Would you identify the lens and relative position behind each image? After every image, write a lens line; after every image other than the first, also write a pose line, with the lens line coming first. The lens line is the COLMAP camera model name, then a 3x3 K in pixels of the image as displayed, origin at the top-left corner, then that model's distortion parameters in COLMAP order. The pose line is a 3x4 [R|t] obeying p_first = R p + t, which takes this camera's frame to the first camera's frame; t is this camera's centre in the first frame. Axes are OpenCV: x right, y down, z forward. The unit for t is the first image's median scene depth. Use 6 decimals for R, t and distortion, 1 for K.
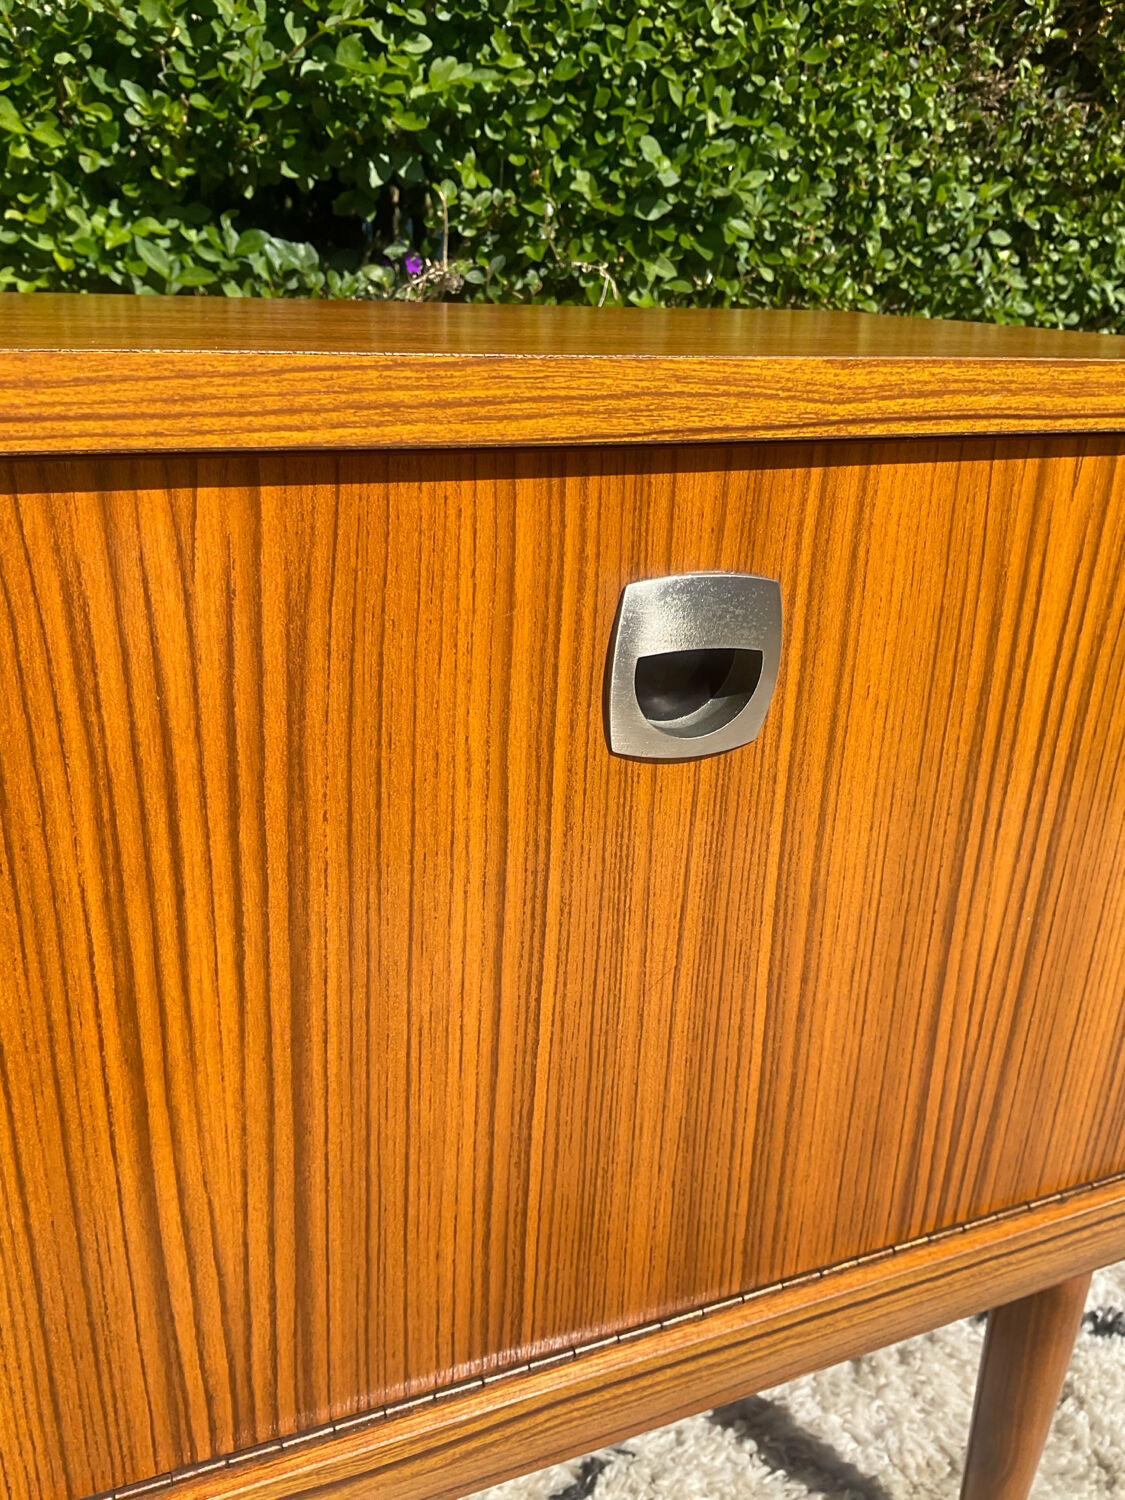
lens RADIAL K [[1257.7, 0, 561.3], [0, 1257.7, 744.7], [0, 0, 1]] dist [0.015680, -0.052196]
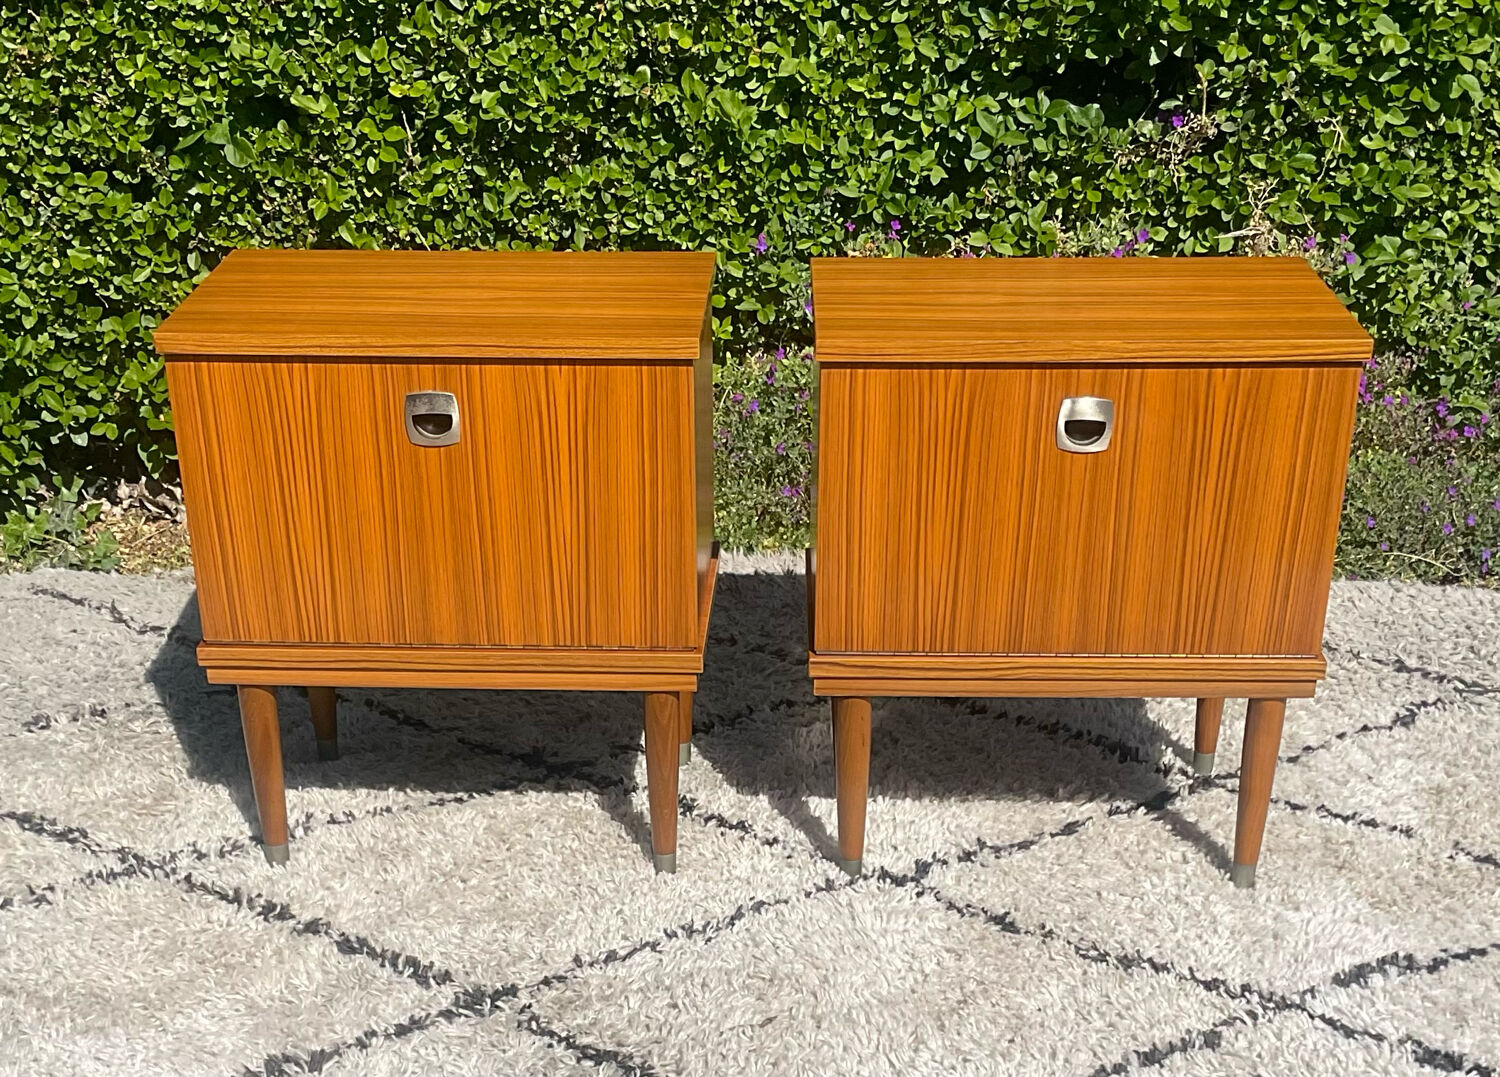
lens RADIAL K [[2221.1, 0, 726.5], [0, 2221.1, 875.8], [0, 0, 1]] dist [0.111879, -0.240412]
pose [[0.908843, 0.167239, -0.382147, 0.482778], [-0.117687, 0.981698, 0.149731, 0.096244], [0.400193, -0.091108, 0.911891, -1.398690]]
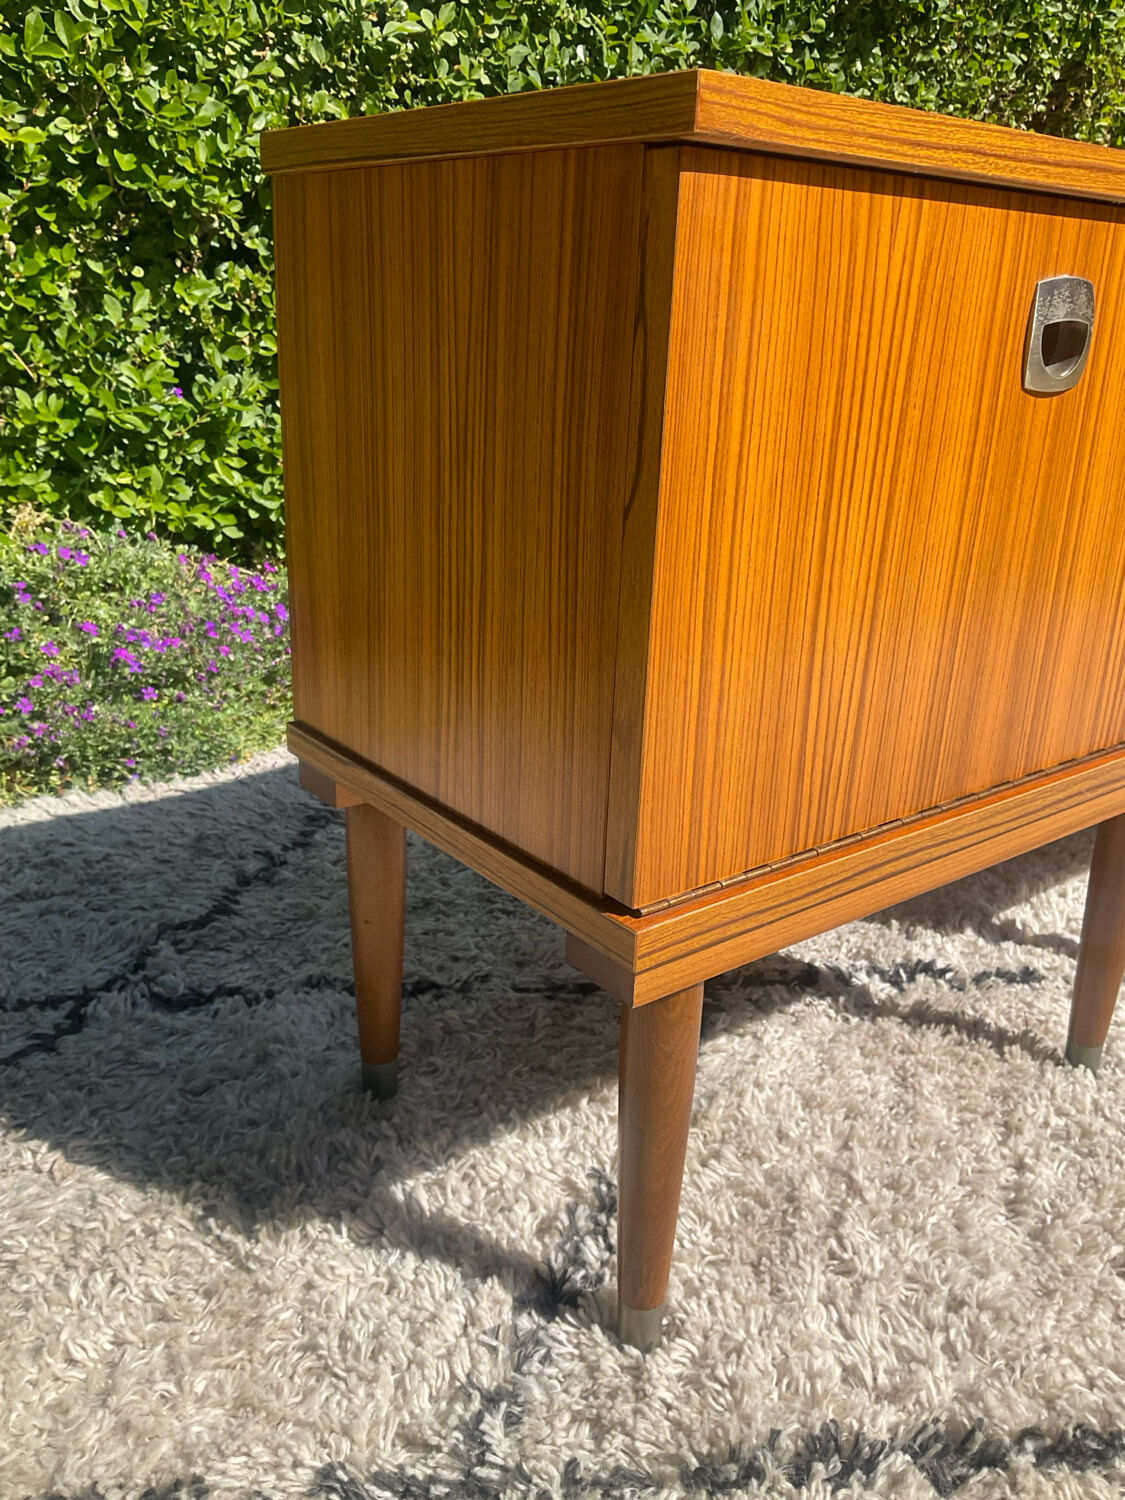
lens RADIAL K [[1237.6, 0, 560.8], [0, 1237.6, 742.5], [0, 0, 1]] dist [0.090778, -0.165982]
pose [[0.957788, -0.092129, 0.272314, -0.750906], [0.098454, 0.995095, -0.009622, 0.175117], [-0.270092, 0.036027, 0.962160, -0.308668]]
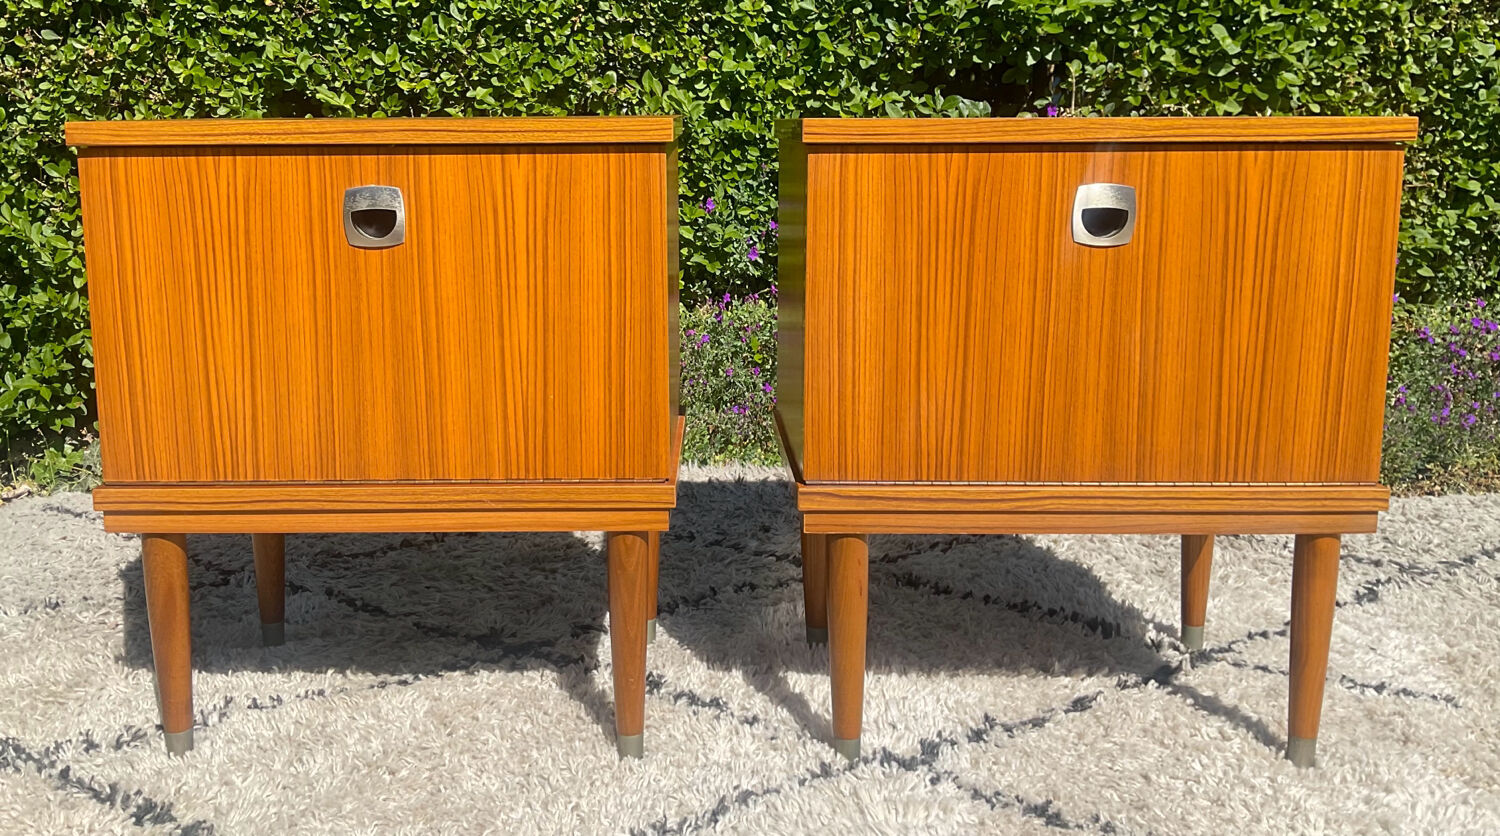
lens RADIAL K [[1316.4, 0, 687.5], [0, 1316.4, 316.7], [0, 0, 1]] dist [0.112920, -0.252873]
pose [[0.919420, 0.020839, -0.392726, 0.123799], [-0.108332, 0.973382, -0.201969, 0.260846], [0.378063, 0.228239, 0.897204, -0.620539]]
